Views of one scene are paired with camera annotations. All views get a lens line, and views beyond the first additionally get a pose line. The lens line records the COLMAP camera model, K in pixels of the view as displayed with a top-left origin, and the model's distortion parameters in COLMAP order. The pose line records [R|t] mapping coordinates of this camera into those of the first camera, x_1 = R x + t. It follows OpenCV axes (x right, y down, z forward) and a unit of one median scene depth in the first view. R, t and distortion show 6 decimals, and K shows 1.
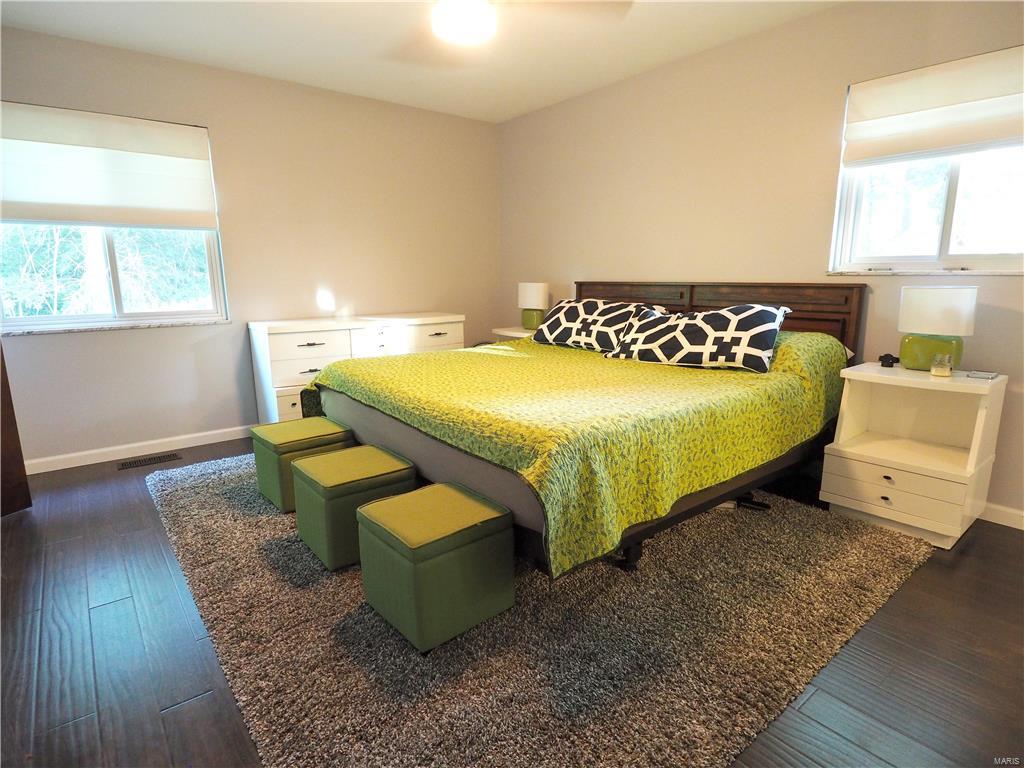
lens RADIAL K [[551.5, 0, 509.5], [0, 551.5, 385.6], [0, 0, 1]] dist [-0.007980, -0.004652]
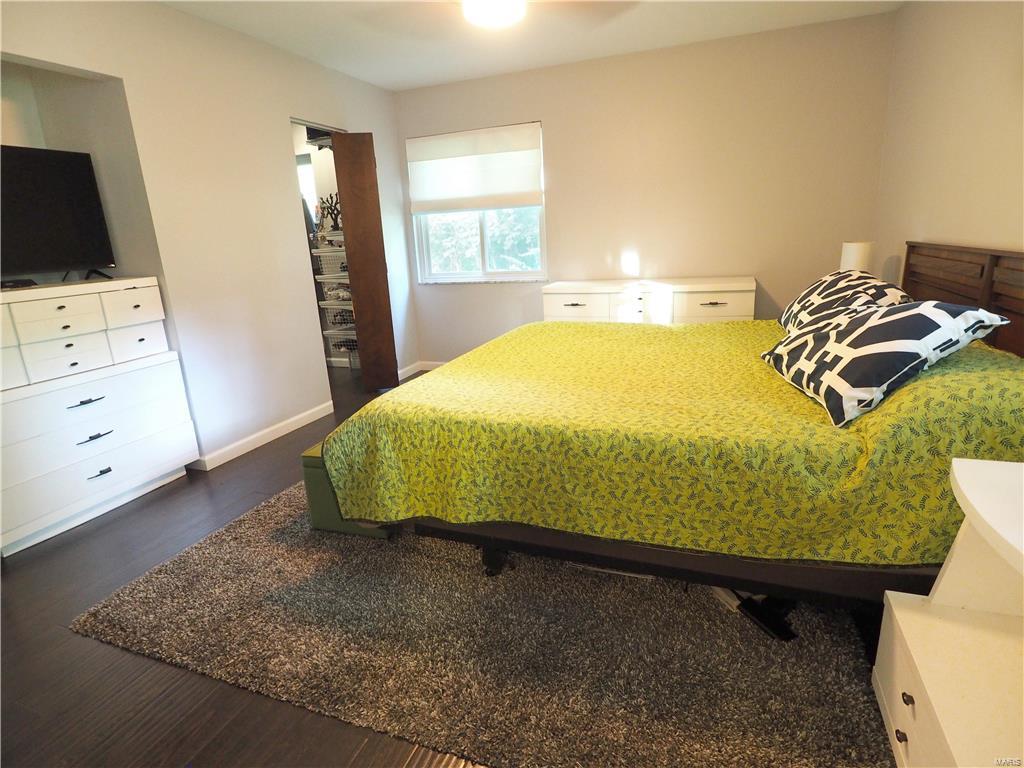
lens RADIAL K [[551.5, 0, 508.9], [0, 551.5, 386.5], [0, 0, 1]] dist [-0.007980, -0.004652]
pose [[0.502950, 0.206498, -0.839285, 0.948192], [-0.118814, 0.978340, 0.169511, -0.147226], [0.856110, 0.014463, 0.516591, 0.514429]]
